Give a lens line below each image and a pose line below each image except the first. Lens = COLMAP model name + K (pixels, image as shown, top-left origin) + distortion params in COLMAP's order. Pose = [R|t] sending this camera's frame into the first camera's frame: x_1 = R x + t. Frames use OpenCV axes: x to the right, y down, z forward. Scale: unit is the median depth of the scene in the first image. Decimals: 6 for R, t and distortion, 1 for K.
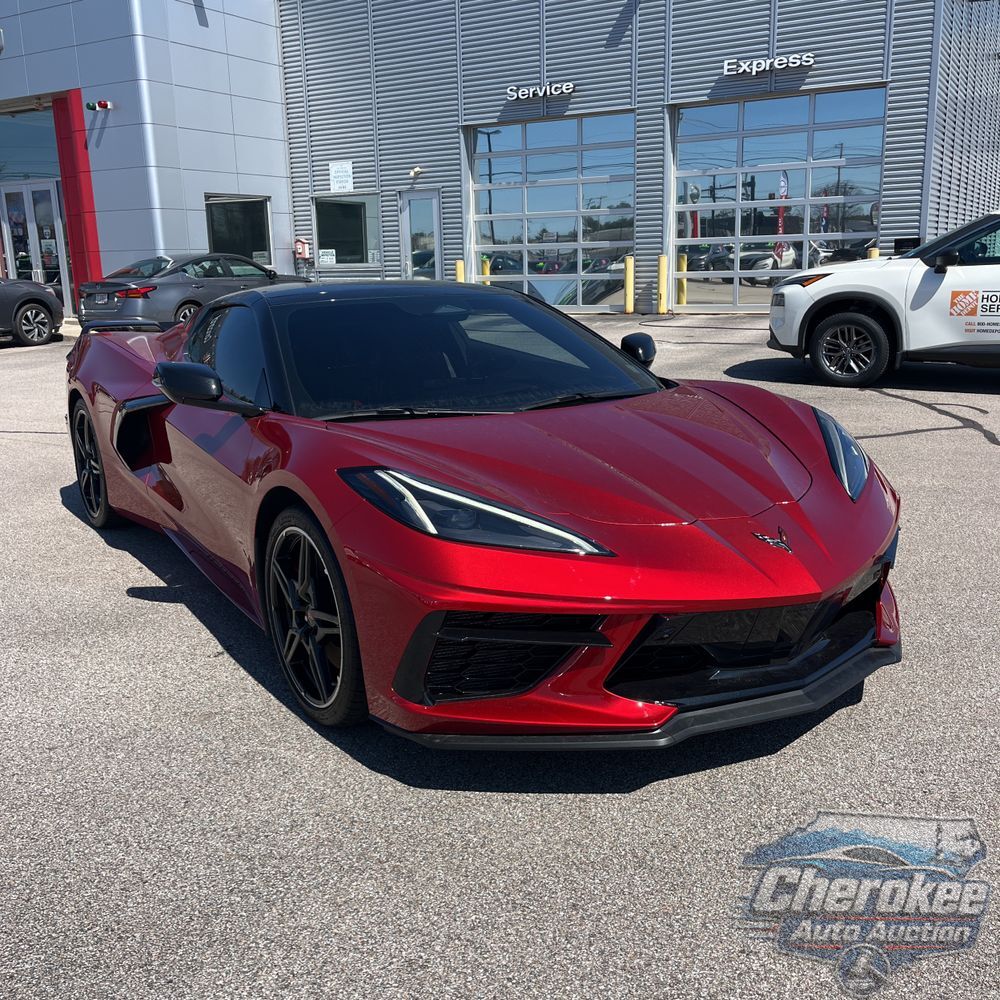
lens RADIAL K [[1006.9, 0, 493.0], [0, 1006.9, 497.5], [0, 0, 1]] dist [0.012935, 0.000000]
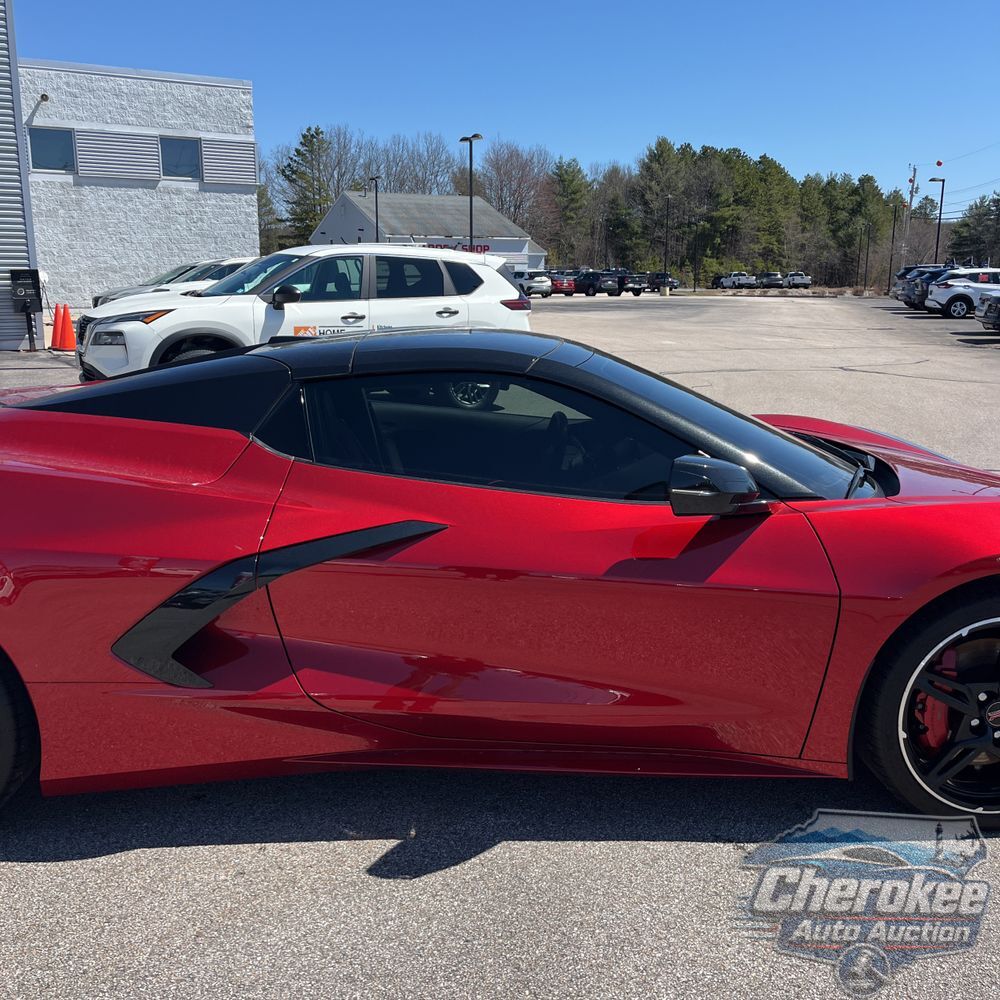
lens RADIAL K [[1006.9, 0, 495.4], [0, 1006.9, 503.7], [0, 0, 1]] dist [0.012935, 0.000000]
pose [[0.497755, -0.160836, 0.852275, -0.175784], [0.180509, 0.980349, 0.079582, -0.032859], [-0.848326, 0.114231, 0.517005, 0.142022]]
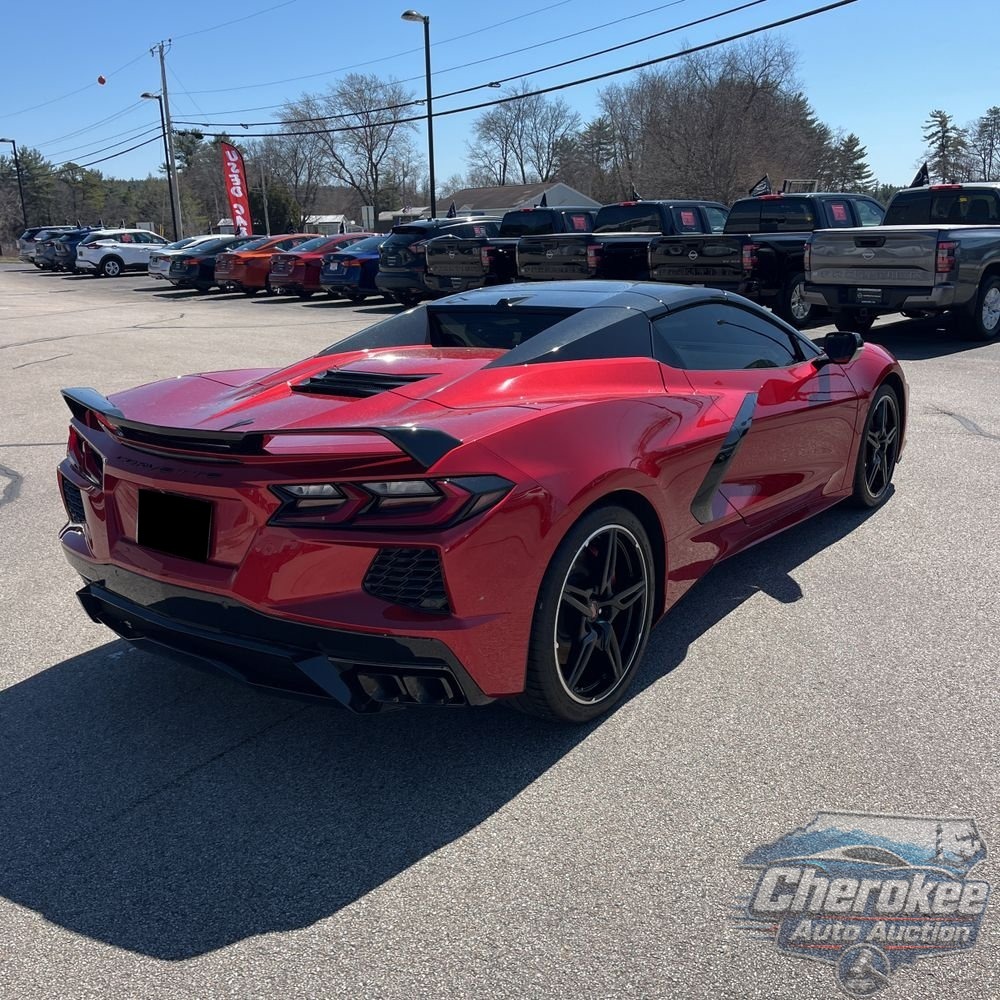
lens RADIAL K [[1006.9, 0, 489.8], [0, 1006.9, 484.3], [0, 0, 1]] dist [0.012935, 0.000000]
pose [[-0.349024, -0.196142, 0.916357, -0.254342], [0.249216, 0.923210, 0.292531, -0.082570], [-0.903368, 0.330471, -0.273341, 0.340862]]
